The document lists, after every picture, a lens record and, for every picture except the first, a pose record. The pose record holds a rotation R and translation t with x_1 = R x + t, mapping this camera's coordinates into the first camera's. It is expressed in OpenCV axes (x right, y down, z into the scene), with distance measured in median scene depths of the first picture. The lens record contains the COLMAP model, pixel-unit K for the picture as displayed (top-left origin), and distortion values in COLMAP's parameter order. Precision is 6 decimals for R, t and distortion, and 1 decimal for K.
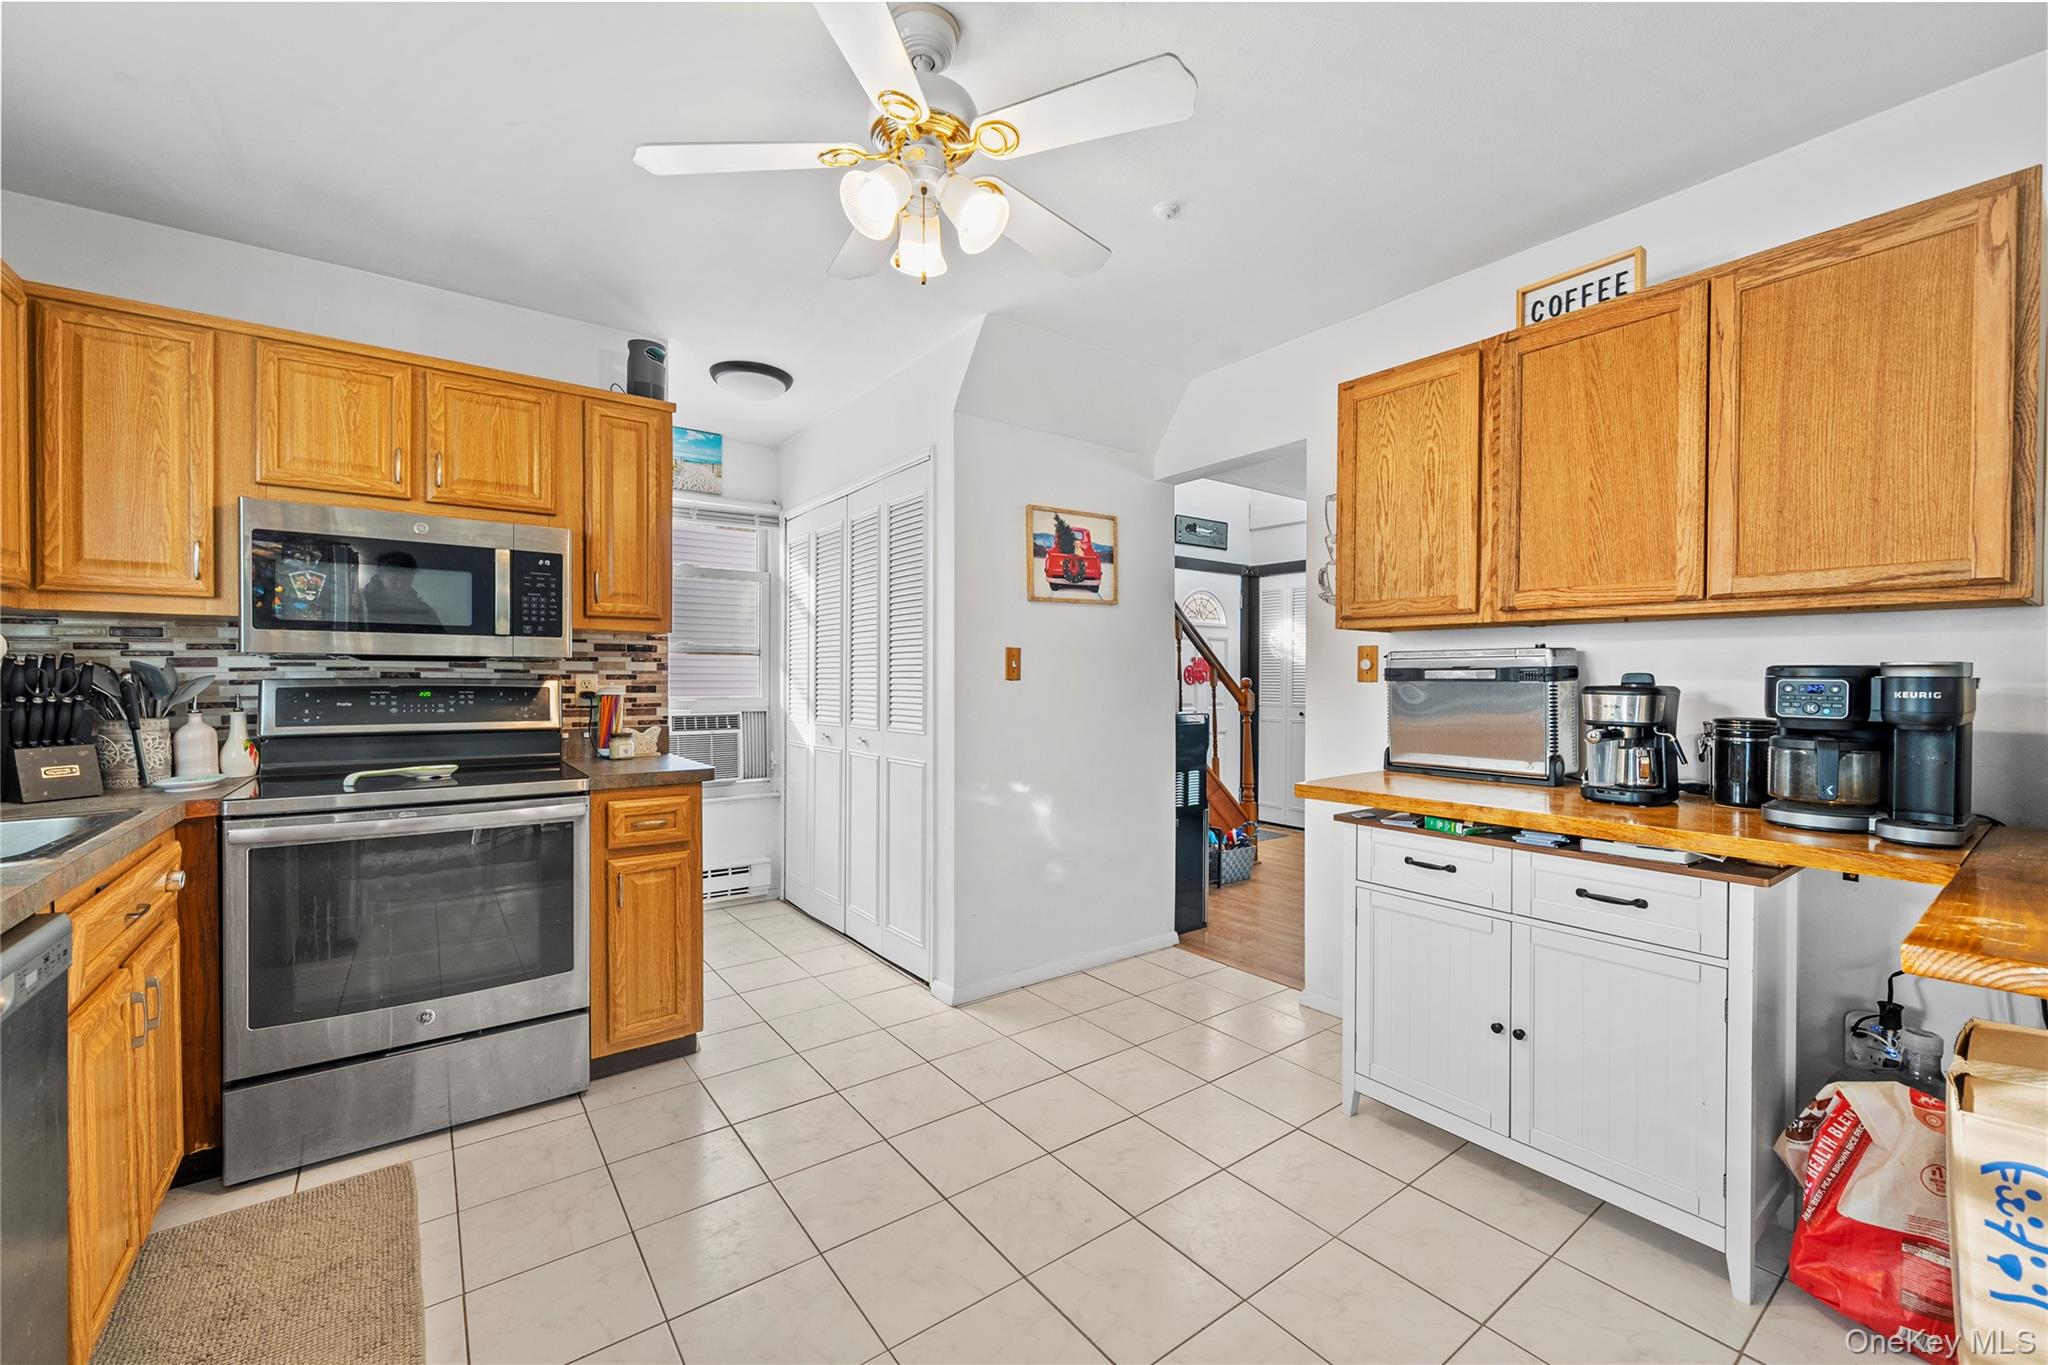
lens RADIAL K [[815.4, 0, 1024.0], [0, 815.4, 682.5], [0, 0, 1]] dist [-0.001958, -0.000522]
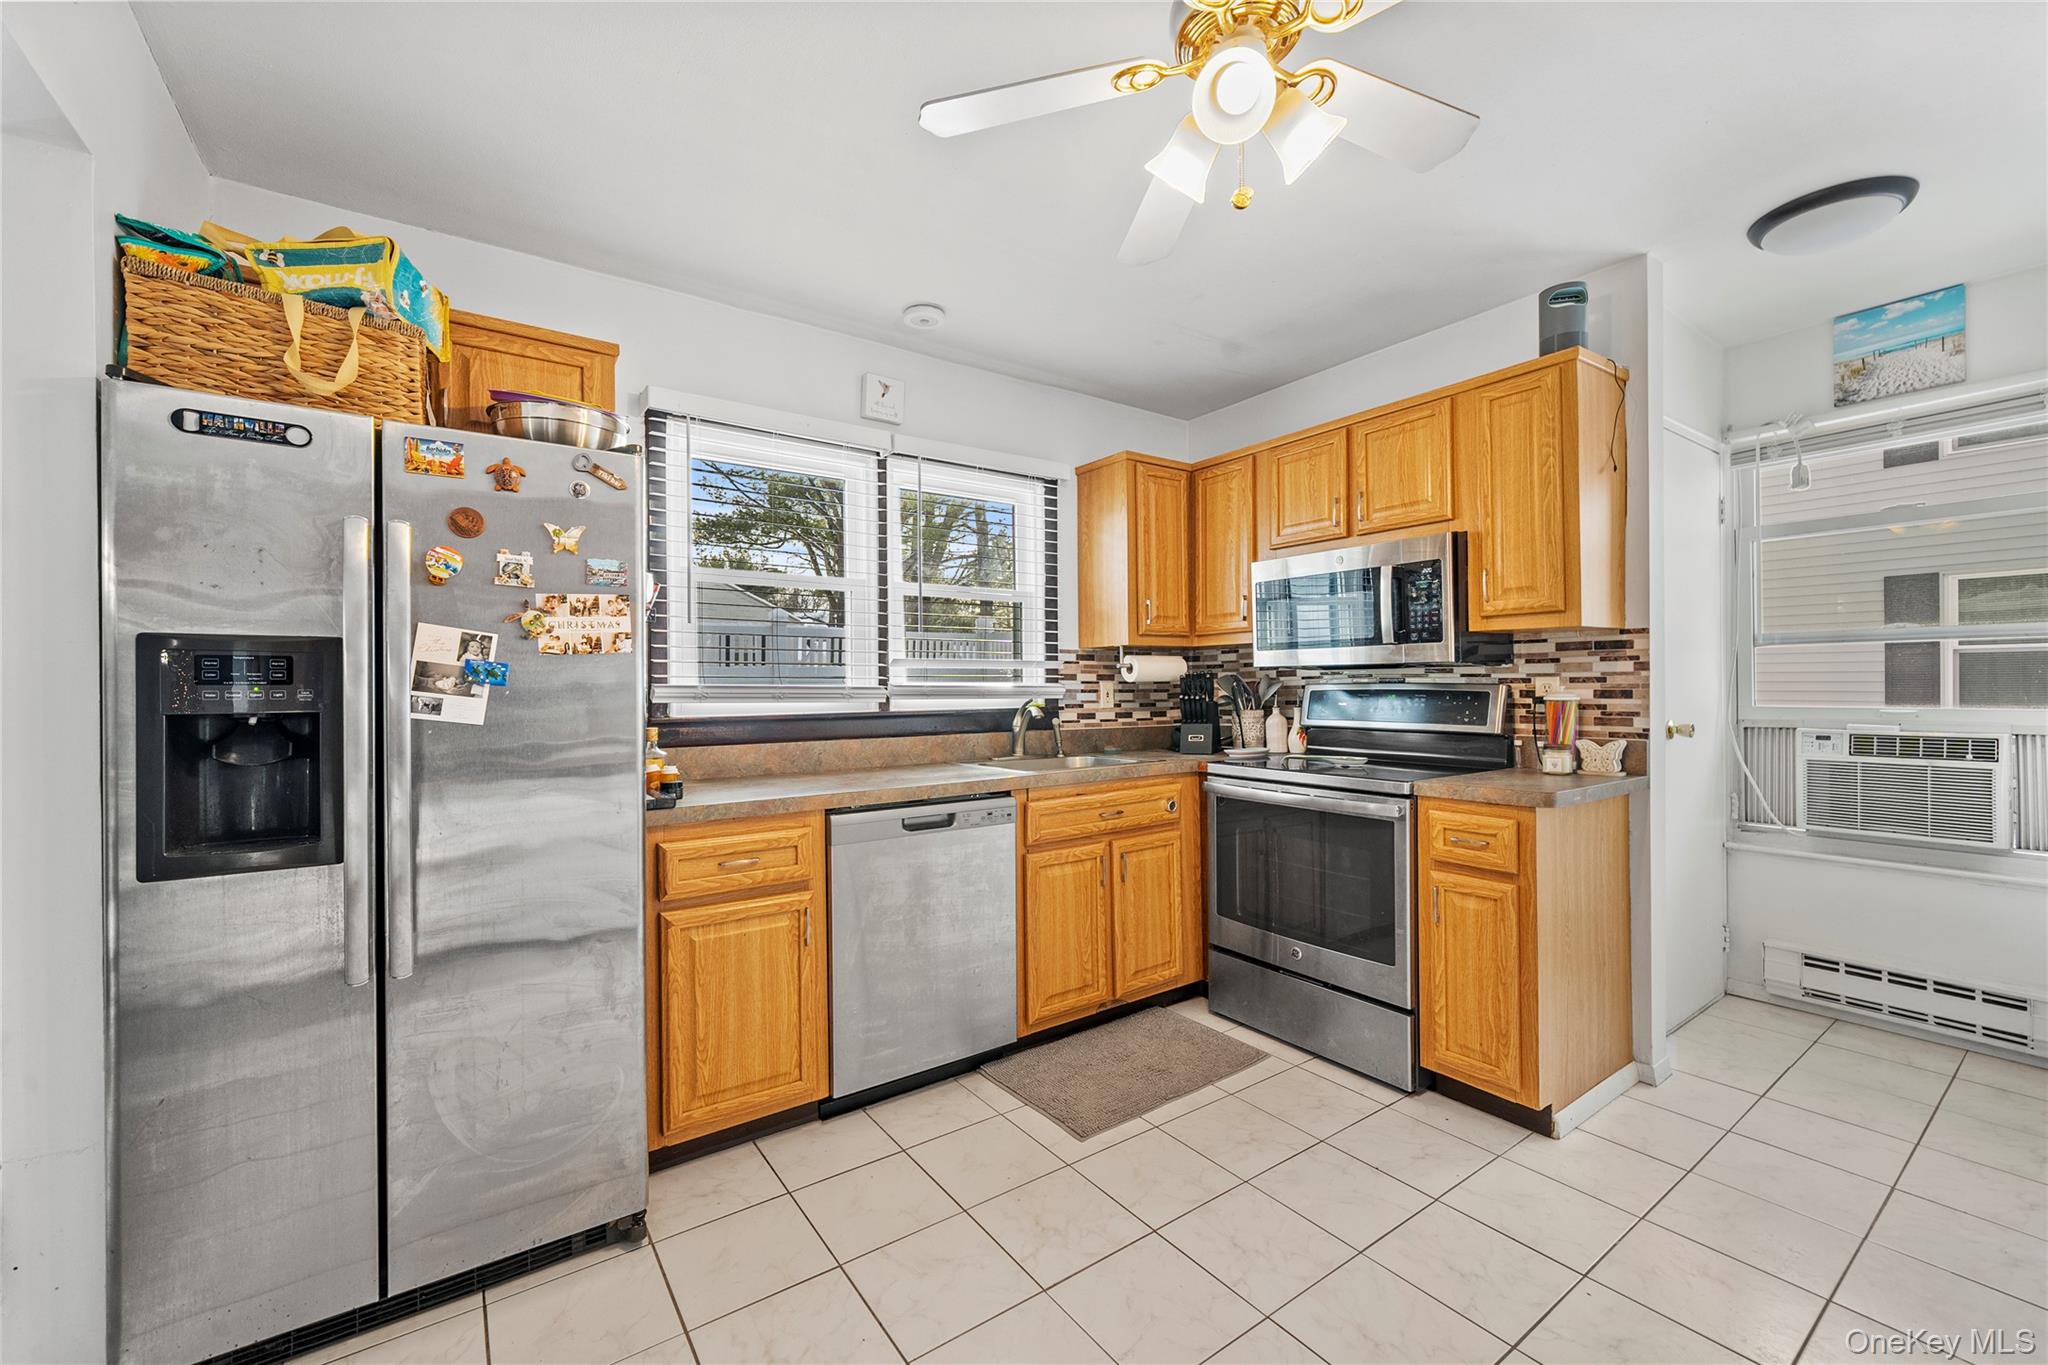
lens RADIAL K [[822.9, 0, 1018.3], [0, 822.9, 686.0], [0, 0, 1]] dist [-0.001325, -0.000377]
pose [[-0.031431, -0.001010, -0.999505, 0.477570], [0.004103, 0.999991, -0.001139, -0.002097], [0.999498, -0.004136, -0.031427, 0.531451]]
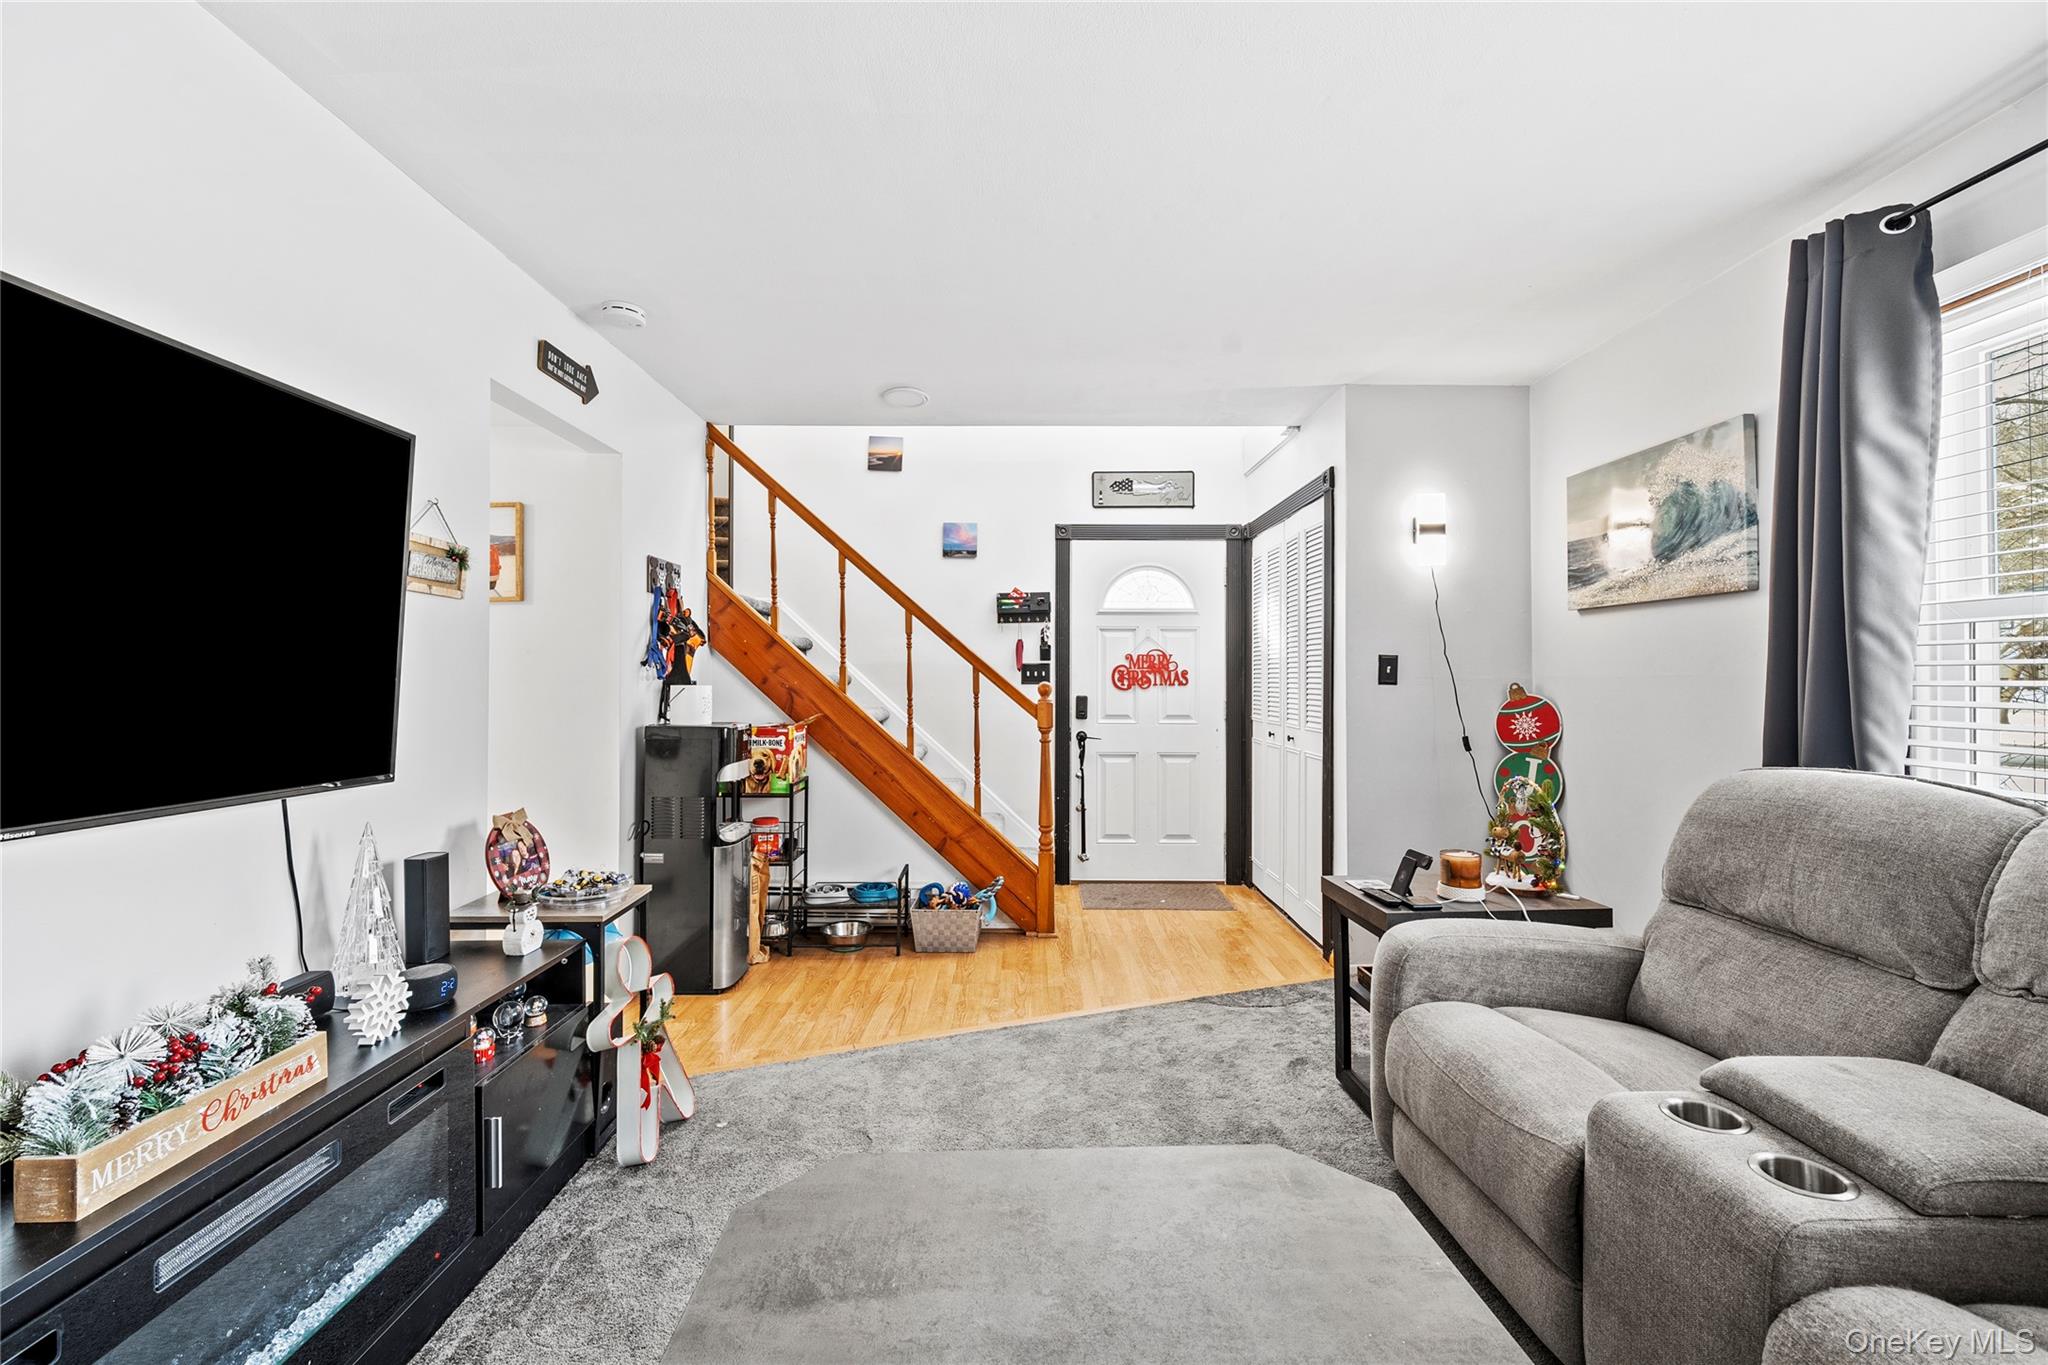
lens RADIAL K [[813.9, 0, 1019.8], [0, 813.9, 674.5], [0, 0, 1]] dist [-0.001229, -0.000250]
pose [[0.801347, -0.007450, -0.598153, 1.552335], [-0.000849, 0.999907, -0.013592, -0.005724], [0.598199, 0.011400, 0.801266, 0.888904]]
